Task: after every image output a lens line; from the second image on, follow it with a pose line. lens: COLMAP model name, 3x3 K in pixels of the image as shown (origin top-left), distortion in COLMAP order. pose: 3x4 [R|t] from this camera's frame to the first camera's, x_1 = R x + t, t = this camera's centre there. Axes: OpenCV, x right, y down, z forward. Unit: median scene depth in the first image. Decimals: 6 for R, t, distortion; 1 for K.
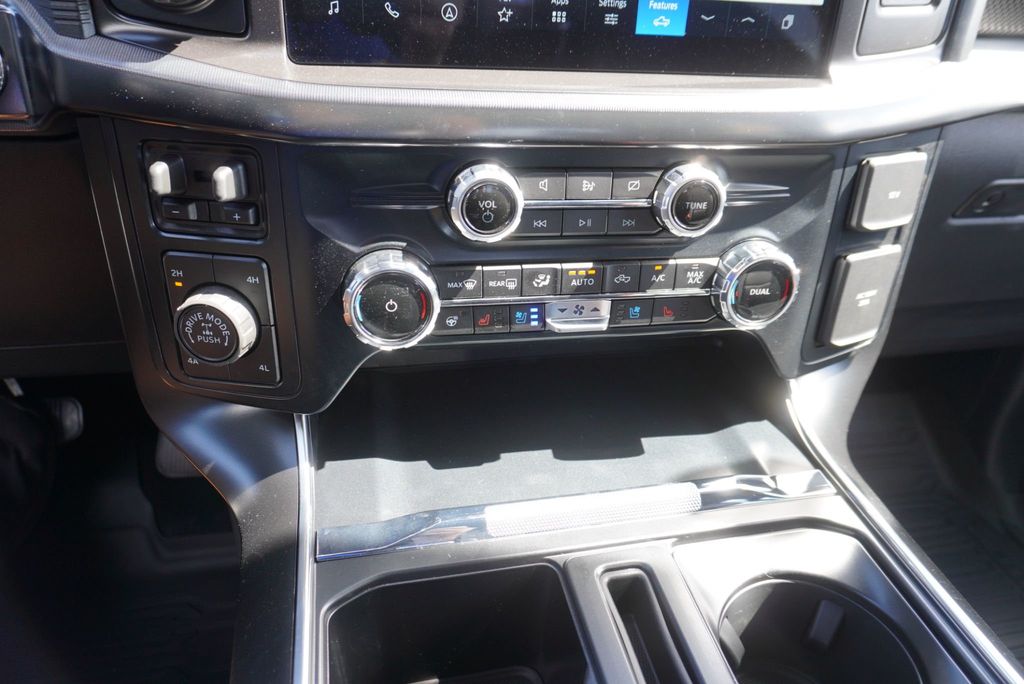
lens RADIAL K [[680.1, 0, 496.1], [0, 680.1, 357.8], [0, 0, 1]] dist [-0.076254, 0.056306]
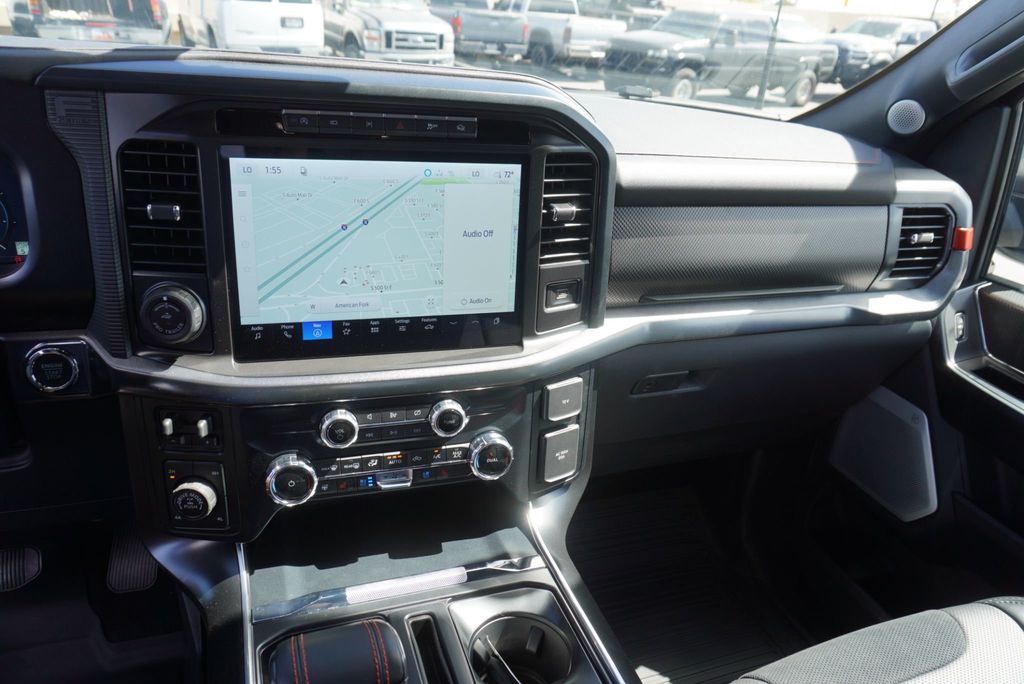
lens RADIAL K [[698.1, 0, 506.3], [0, 698.1, 358.3], [0, 0, 1]] dist [-0.062720, 0.052837]
pose [[0.988905, -0.037909, 0.143632, 0.171267], [0.056196, 0.990503, -0.125480, -0.141068], [-0.137511, 0.132159, 0.981644, -1.009498]]
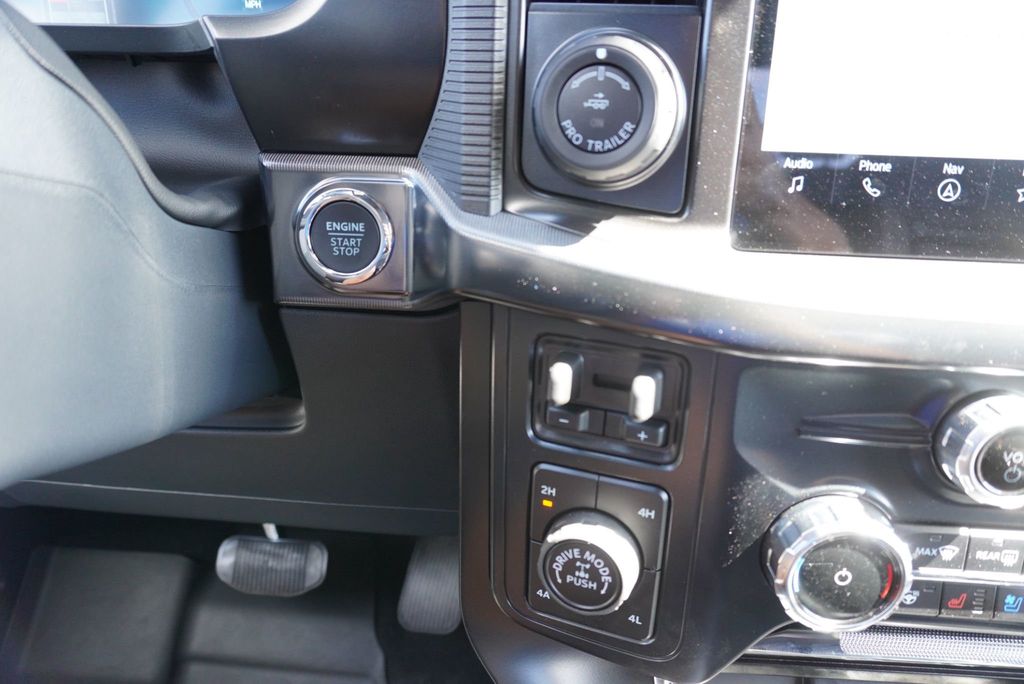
lens RADIAL K [[680.1, 0, 496.1], [0, 680.1, 357.8], [0, 0, 1]] dist [-0.076254, 0.056306]
pose [[0.956280, 0.069005, -0.284194, -0.307931], [-0.117549, 0.980503, -0.157465, -0.143514], [0.267787, 0.183987, 0.945748, 0.179267]]
